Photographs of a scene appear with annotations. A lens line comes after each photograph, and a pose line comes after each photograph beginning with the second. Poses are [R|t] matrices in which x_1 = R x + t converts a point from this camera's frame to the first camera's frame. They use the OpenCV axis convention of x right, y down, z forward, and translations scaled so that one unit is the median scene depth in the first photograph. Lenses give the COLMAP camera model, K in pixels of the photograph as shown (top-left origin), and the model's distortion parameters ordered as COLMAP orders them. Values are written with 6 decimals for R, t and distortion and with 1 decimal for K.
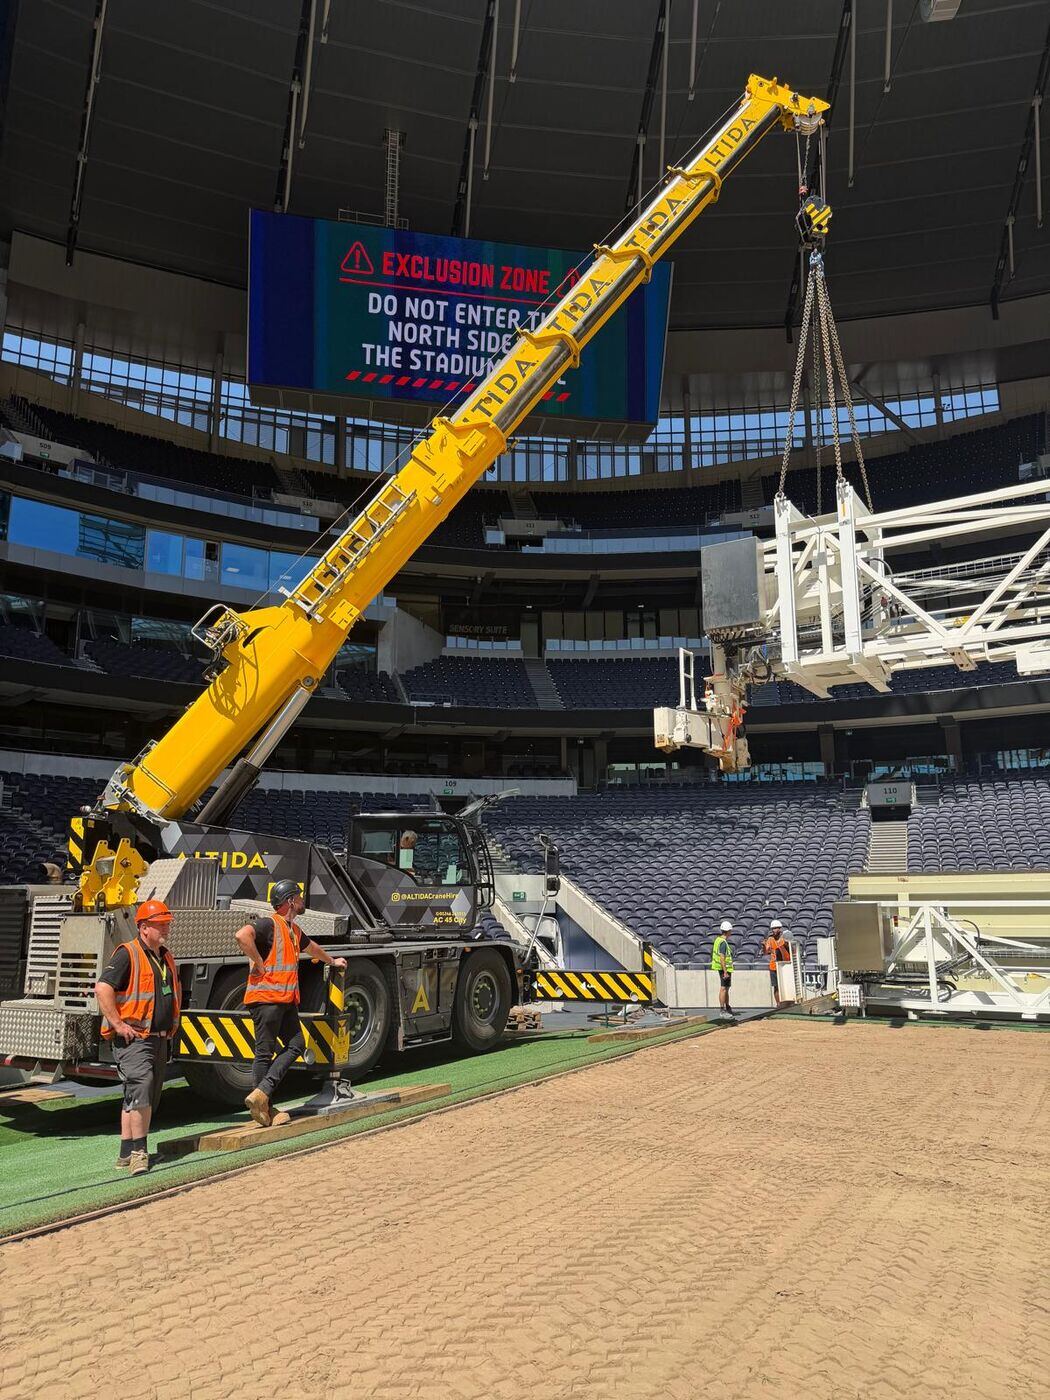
lens RADIAL K [[1012.5, 0, 526.8], [0, 1012.5, 735.6], [0, 0, 1]] dist [0.100251, -0.127190]
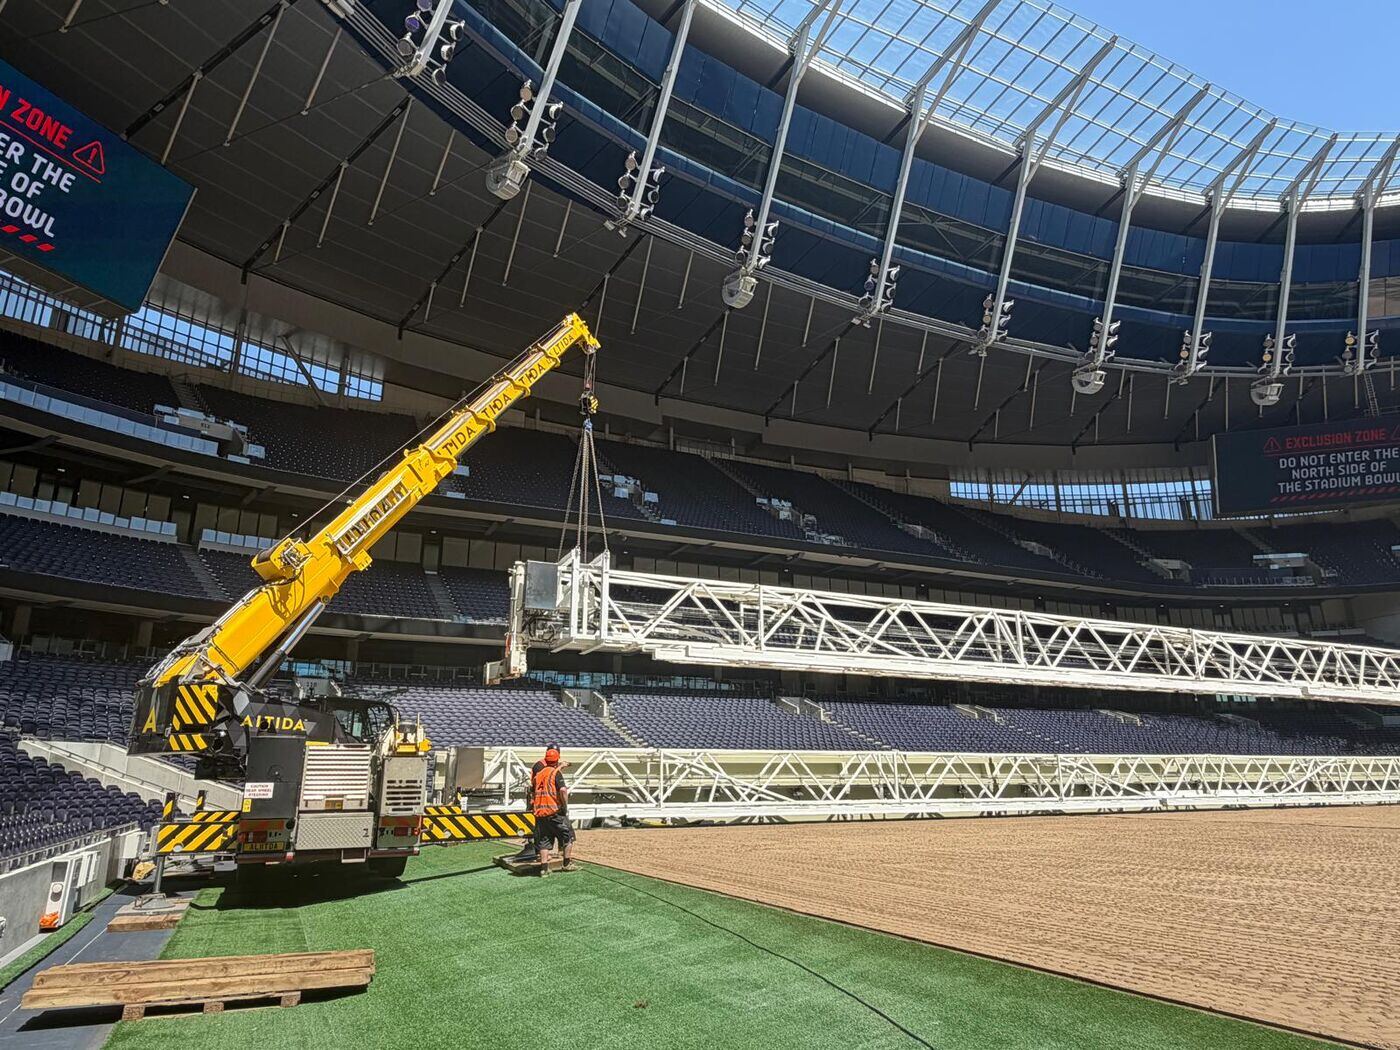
lens RADIAL K [[1012.5, 0, 698.7], [0, 1012.5, 553.2], [0, 0, 1]] dist [0.100251, -0.127190]
pose [[0.526642, 0.197281, 0.826879, -1.101196], [-0.145367, 0.979271, -0.141055, 0.009374], [-0.837566, -0.045915, 0.544403, -0.204553]]
